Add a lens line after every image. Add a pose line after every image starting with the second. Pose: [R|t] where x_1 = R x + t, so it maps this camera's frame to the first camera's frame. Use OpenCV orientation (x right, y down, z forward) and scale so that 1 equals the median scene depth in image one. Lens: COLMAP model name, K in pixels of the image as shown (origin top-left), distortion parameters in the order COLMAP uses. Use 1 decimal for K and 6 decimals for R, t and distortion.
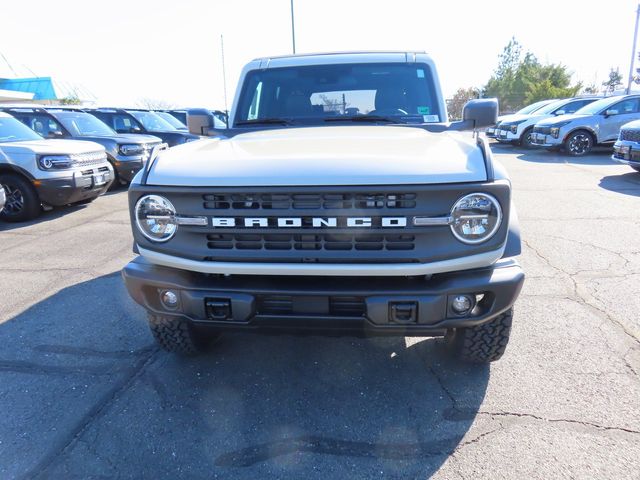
lens RADIAL K [[448.1, 0, 321.2], [0, 448.1, 229.8], [0, 0, 1]] dist [0.019418, 0.002915]
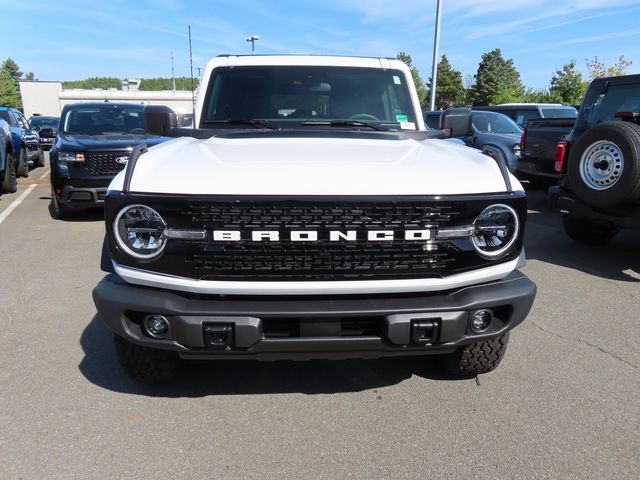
lens RADIAL K [[448.1, 0, 321.4], [0, 448.1, 240.0], [0, 0, 1]] dist [0.019418, 0.002915]
pose [[0.985516, -0.007279, 0.169428, -0.186784], [0.005924, 0.999946, 0.008504, -0.015207], [-0.169481, -0.007377, 0.985506, 0.104583]]
